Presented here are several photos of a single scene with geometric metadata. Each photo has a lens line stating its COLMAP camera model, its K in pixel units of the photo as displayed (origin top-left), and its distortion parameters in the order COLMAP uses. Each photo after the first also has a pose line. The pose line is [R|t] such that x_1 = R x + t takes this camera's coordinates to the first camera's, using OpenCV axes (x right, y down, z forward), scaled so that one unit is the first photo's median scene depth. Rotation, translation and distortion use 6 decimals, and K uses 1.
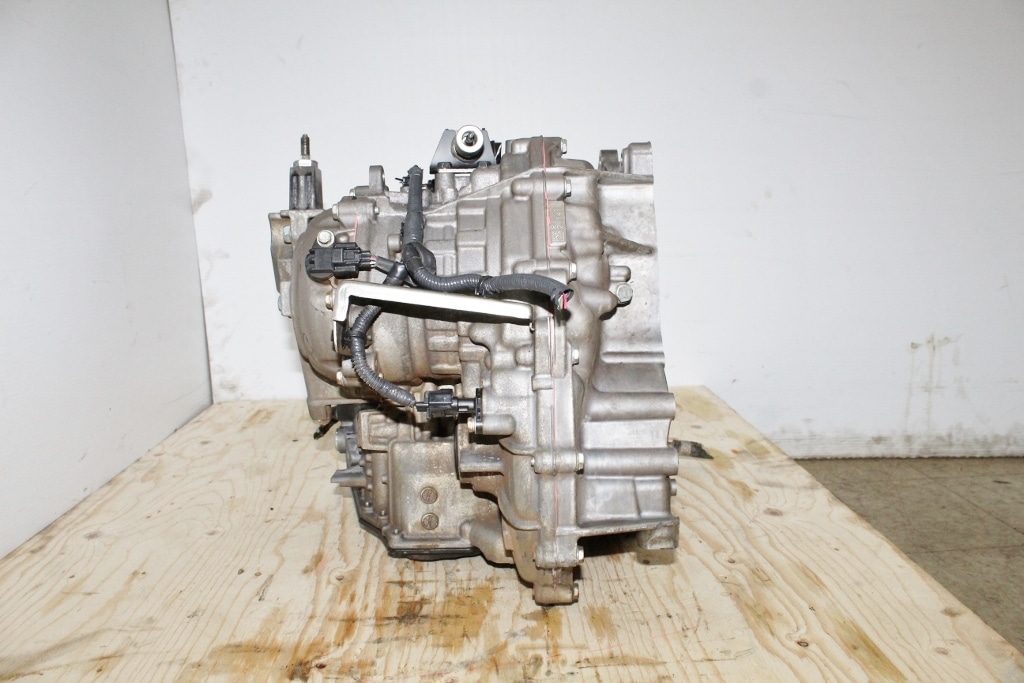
lens RADIAL K [[847.2, 0, 515.6], [0, 847.2, 343.4], [0, 0, 1]] dist [-0.150676, 0.114342]
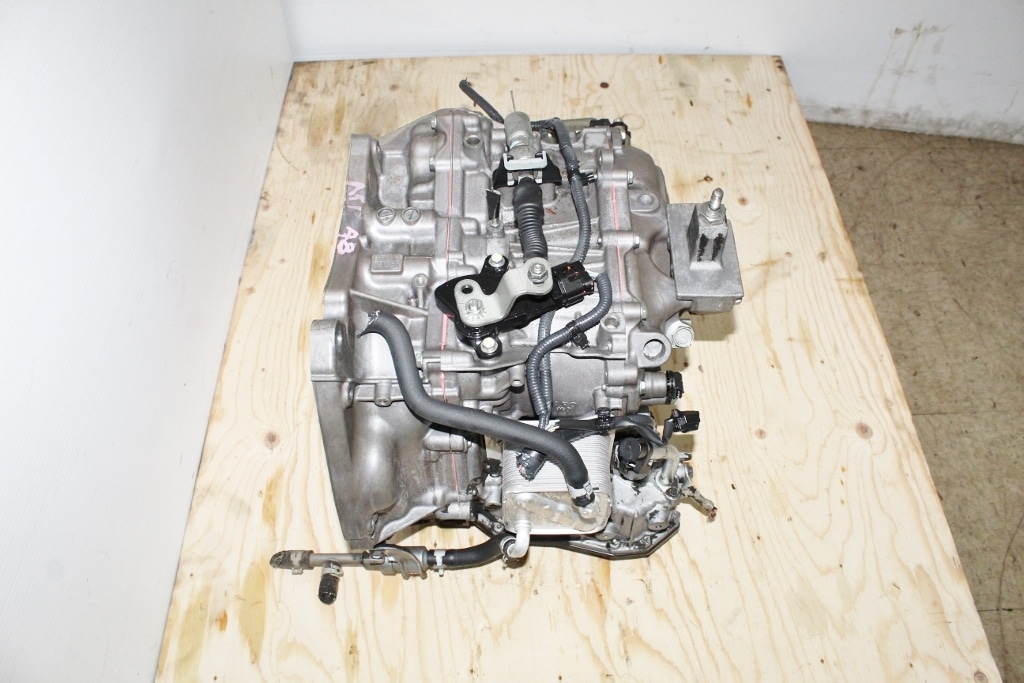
lens RADIAL K [[847.2, 0, 518.2], [0, 847.2, 345.8], [0, 0, 1]] dist [-0.150676, 0.114342]
pose [[-0.999260, 0.018509, 0.033721, -0.084572], [0.038455, 0.459281, 0.887458, -1.042945], [0.000938, 0.888098, -0.459653, 1.704608]]
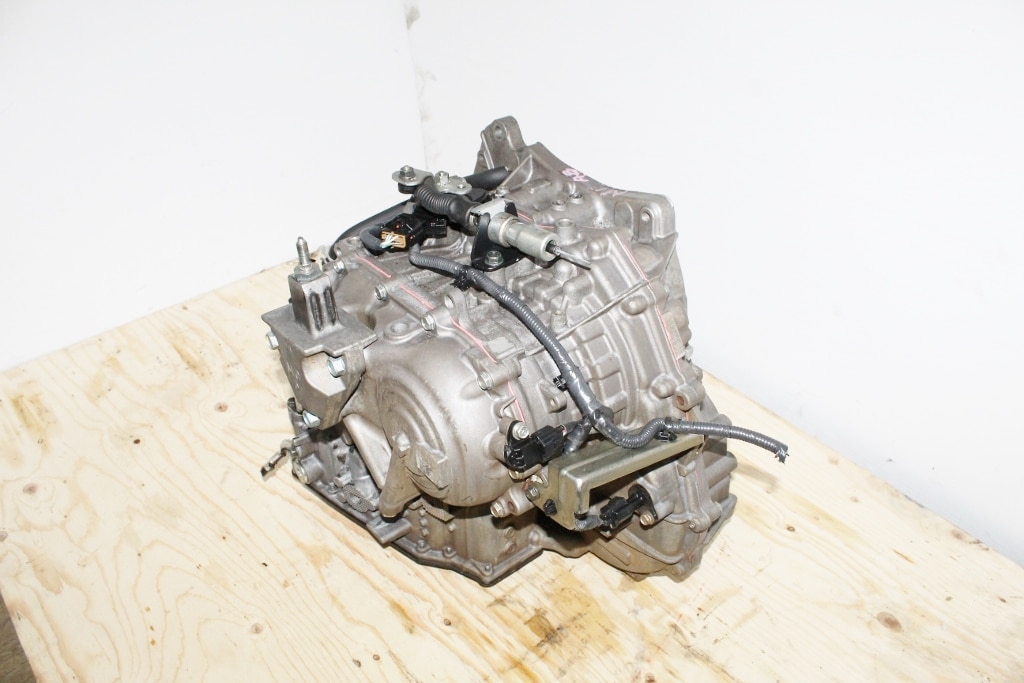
lens RADIAL K [[847.2, 0, 516.9], [0, 847.2, 344.4], [0, 0, 1]] dist [-0.150676, 0.114342]
pose [[0.779646, -0.349689, 0.519489, -0.614340], [0.078337, 0.877509, 0.473118, -0.594268], [-0.621301, -0.328170, 0.711540, 0.278122]]
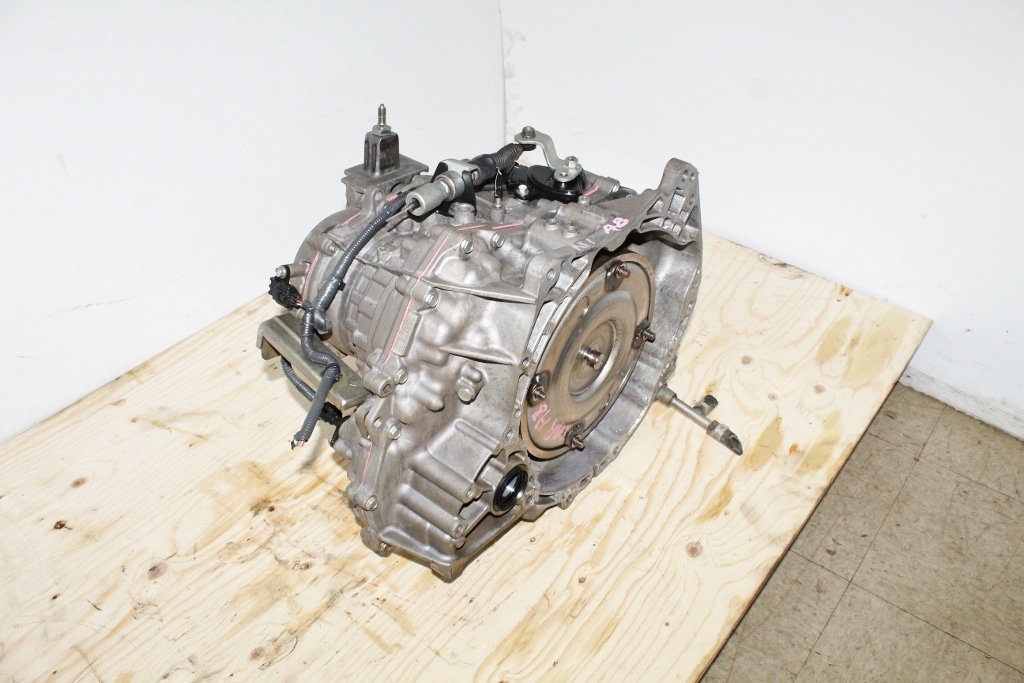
lens RADIAL K [[847.2, 0, 513.8], [0, 847.2, 335.7], [0, 0, 1]] dist [-0.150676, 0.114342]
pose [[0.763114, 0.425457, -0.486460, 0.651216], [-0.134463, 0.840780, 0.524412, -0.684018], [0.632121, -0.334775, 0.698819, 0.225519]]
